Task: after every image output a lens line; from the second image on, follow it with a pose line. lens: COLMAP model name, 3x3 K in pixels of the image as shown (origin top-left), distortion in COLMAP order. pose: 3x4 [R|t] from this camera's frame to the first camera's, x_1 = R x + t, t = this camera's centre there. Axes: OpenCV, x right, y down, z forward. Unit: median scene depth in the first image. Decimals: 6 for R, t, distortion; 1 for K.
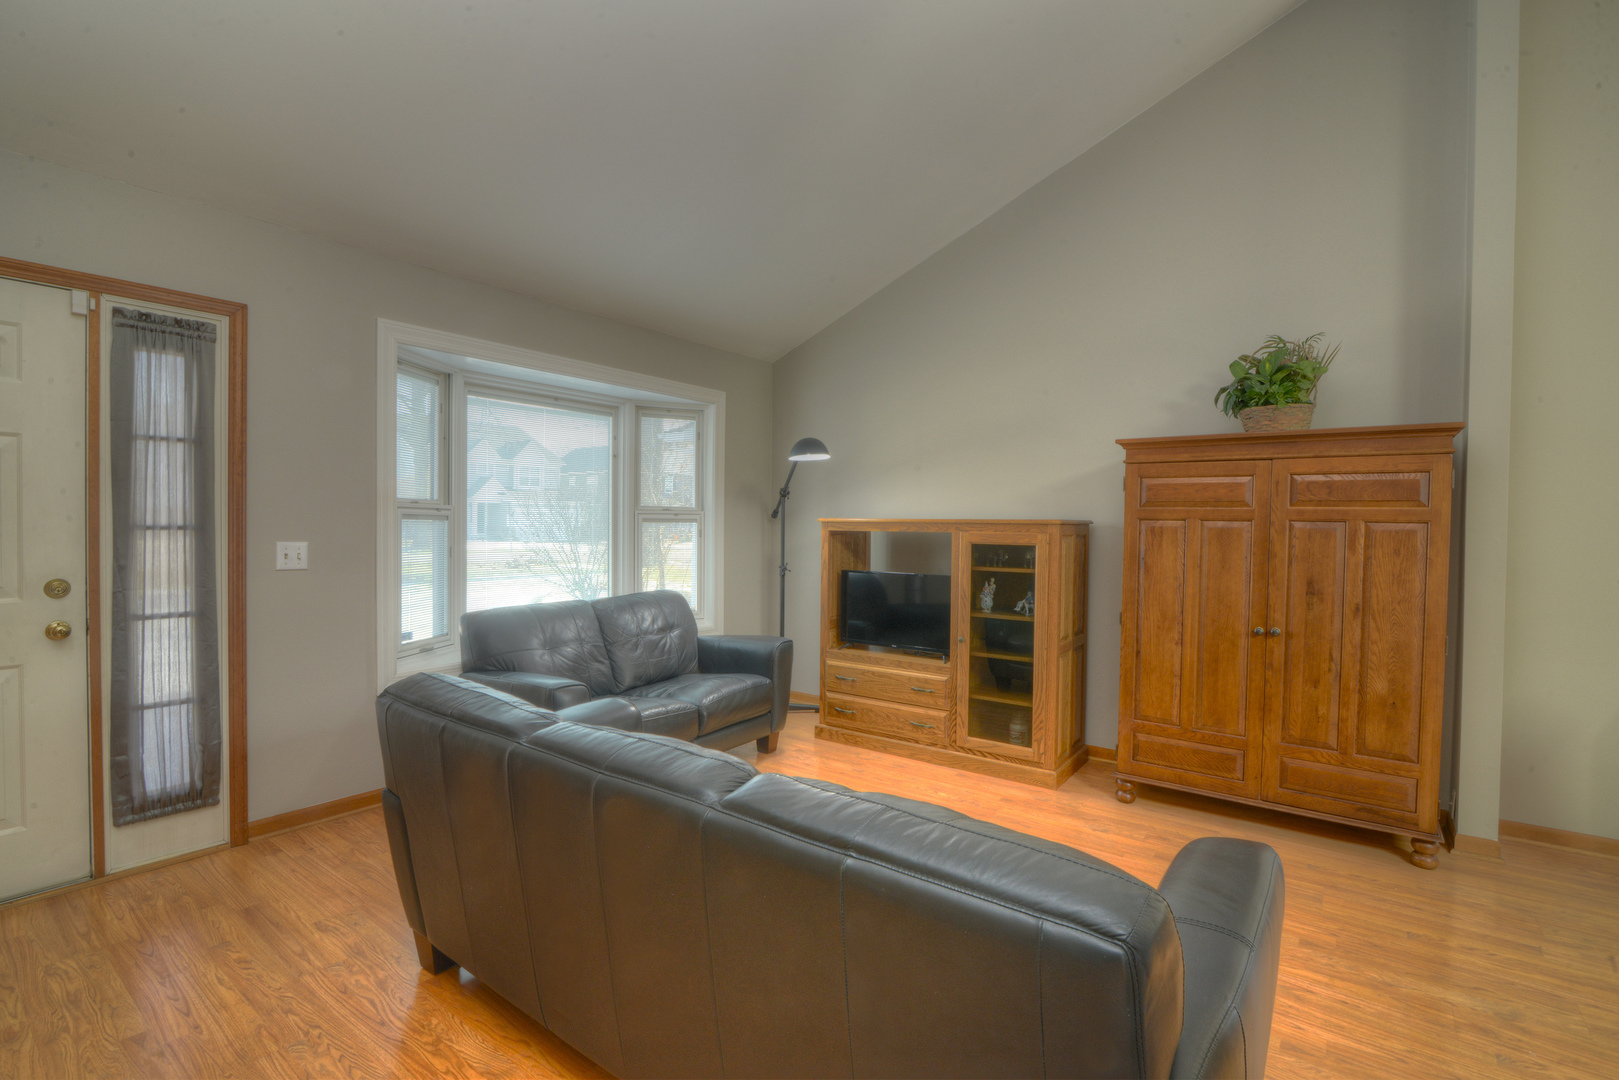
lens RADIAL K [[739.1, 0, 809.5], [0, 739.1, 540.0], [0, 0, 1]] dist [-0.021575, 0.000234]
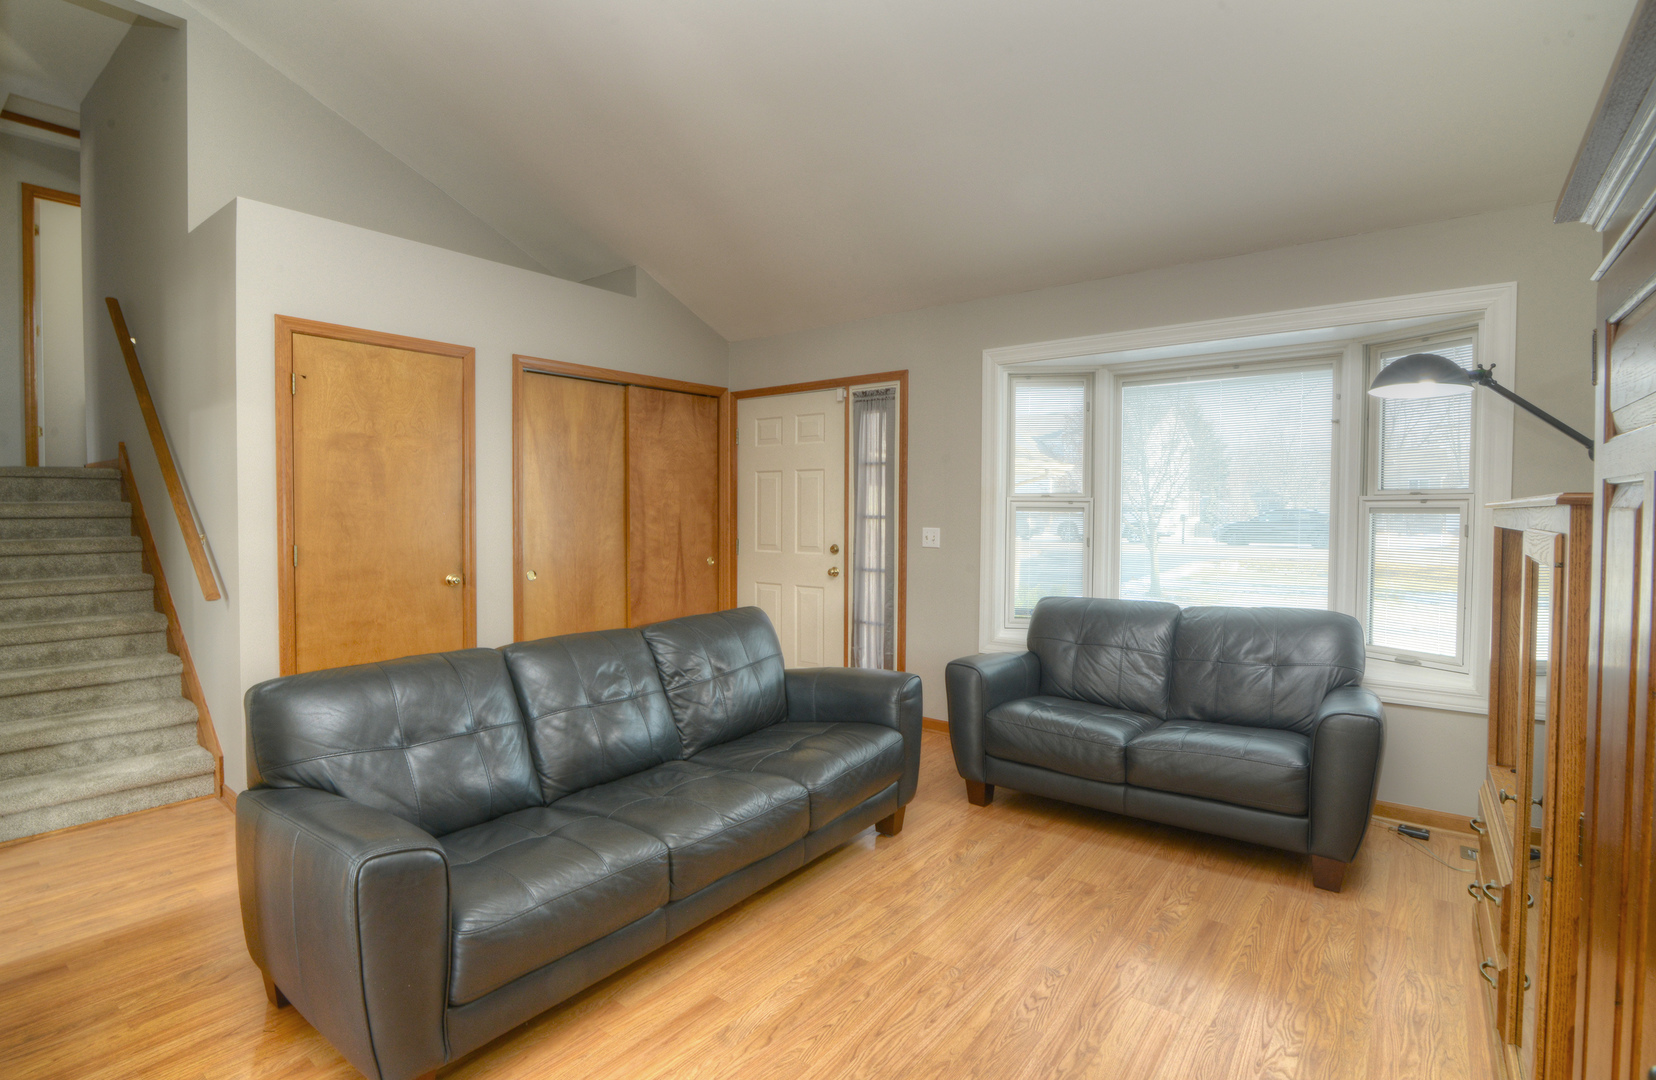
lens RADIAL K [[792.0, 0, 828.0], [0, 792.0, 540.0], [0, 0, 1]] dist [0.015097, 0.000018]
pose [[-0.009032, 0.025434, -0.999636, 0.889887], [-0.026632, 0.999316, 0.025667, -0.008684], [0.999605, 0.026854, -0.008349, 0.873469]]
